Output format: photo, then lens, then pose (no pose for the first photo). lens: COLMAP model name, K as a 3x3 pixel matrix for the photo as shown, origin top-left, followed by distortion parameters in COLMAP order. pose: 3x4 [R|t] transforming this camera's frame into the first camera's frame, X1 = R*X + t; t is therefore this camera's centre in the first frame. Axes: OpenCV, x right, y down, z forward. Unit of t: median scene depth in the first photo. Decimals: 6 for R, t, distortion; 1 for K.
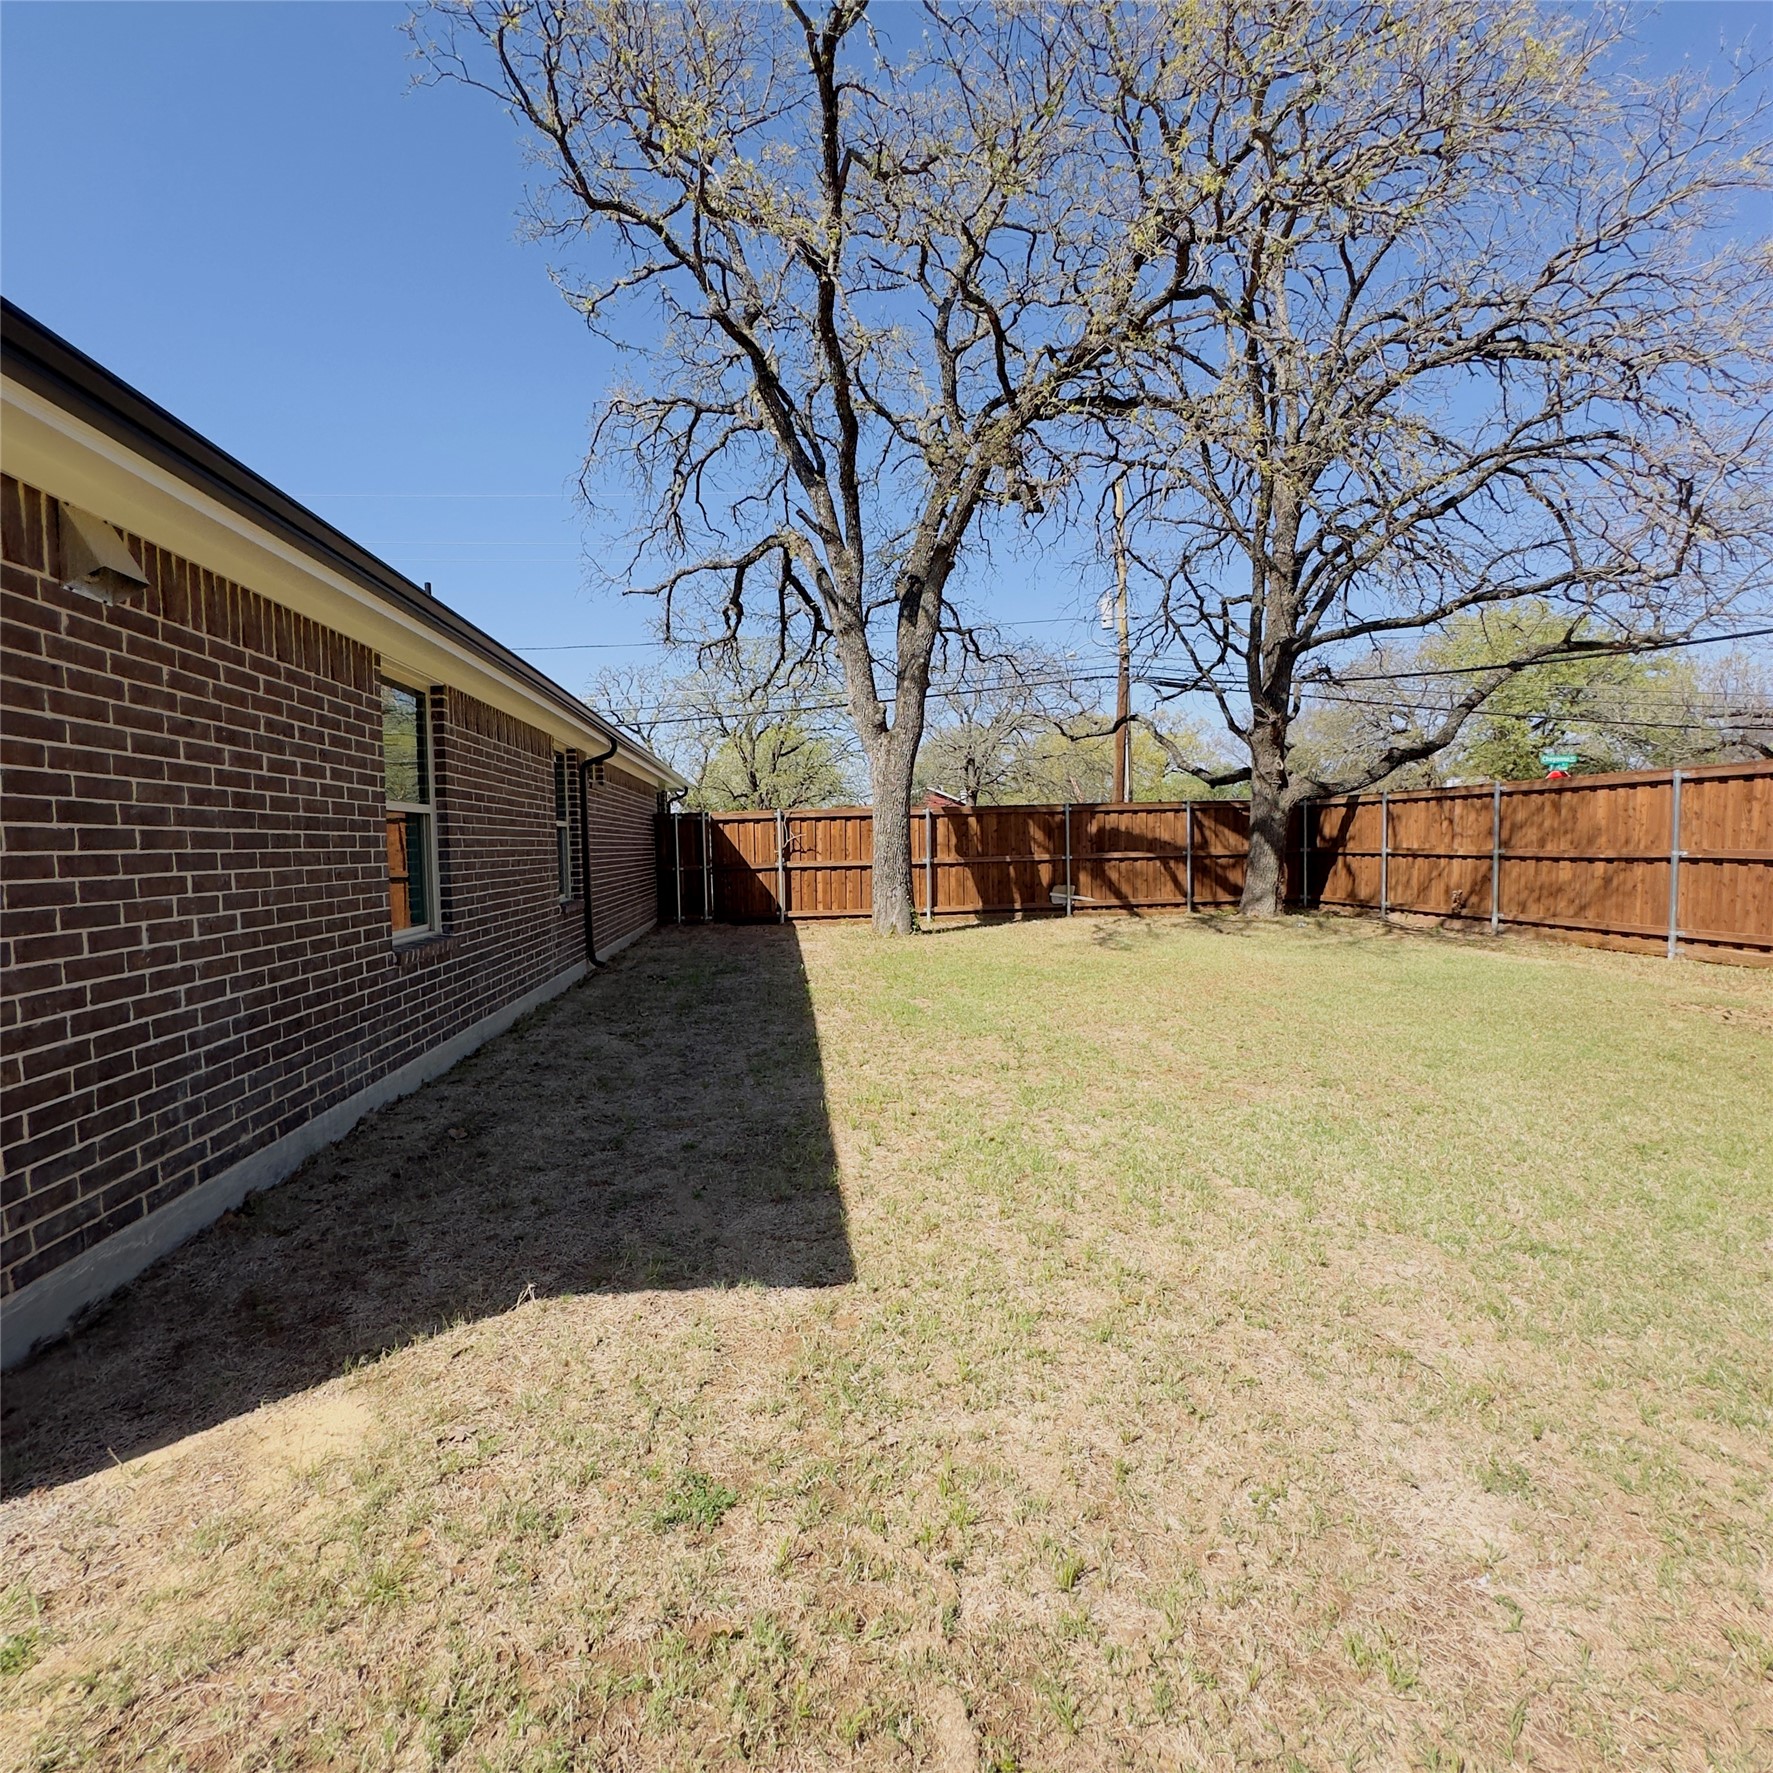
lens RADIAL K [[944.4, 0, 885.8], [0, 944.4, 885.8], [0, 0, 1]] dist [-0.005200, 0.001715]
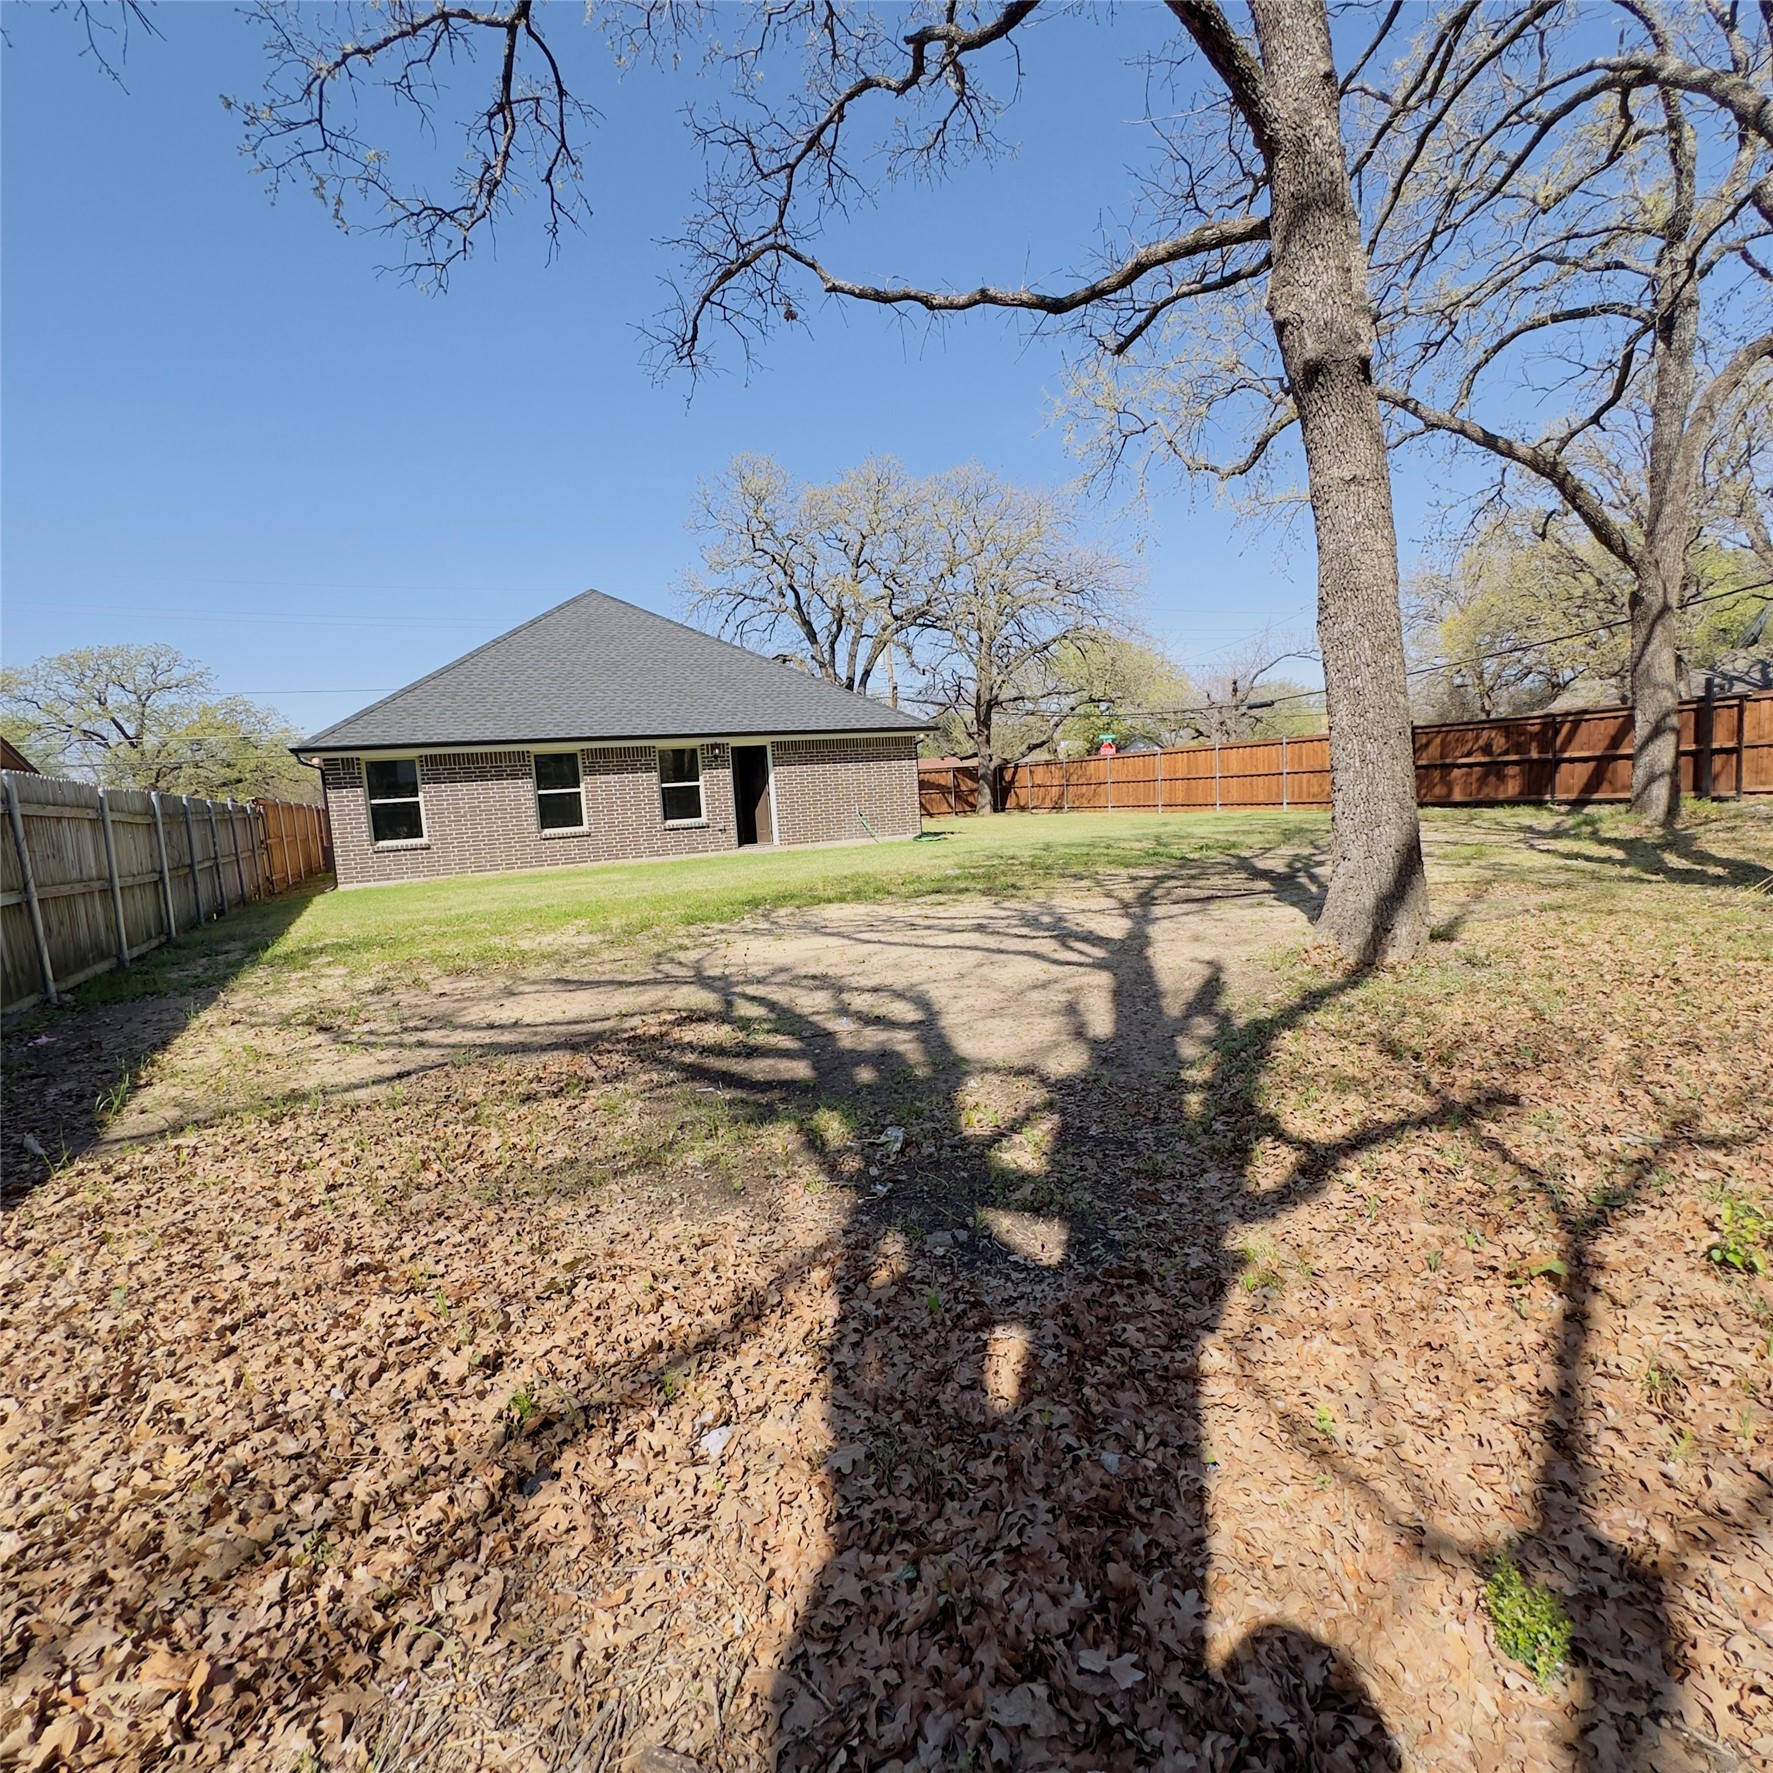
lens RADIAL K [[944.4, 0, 885.6], [0, 944.4, 886.2], [0, 0, 1]] dist [-0.005200, 0.001715]
pose [[0.941976, -0.070334, 0.328228, -0.637123], [0.055655, 0.996993, 0.053915, 0.069850], [-0.331033, -0.032519, 0.943059, -1.181867]]
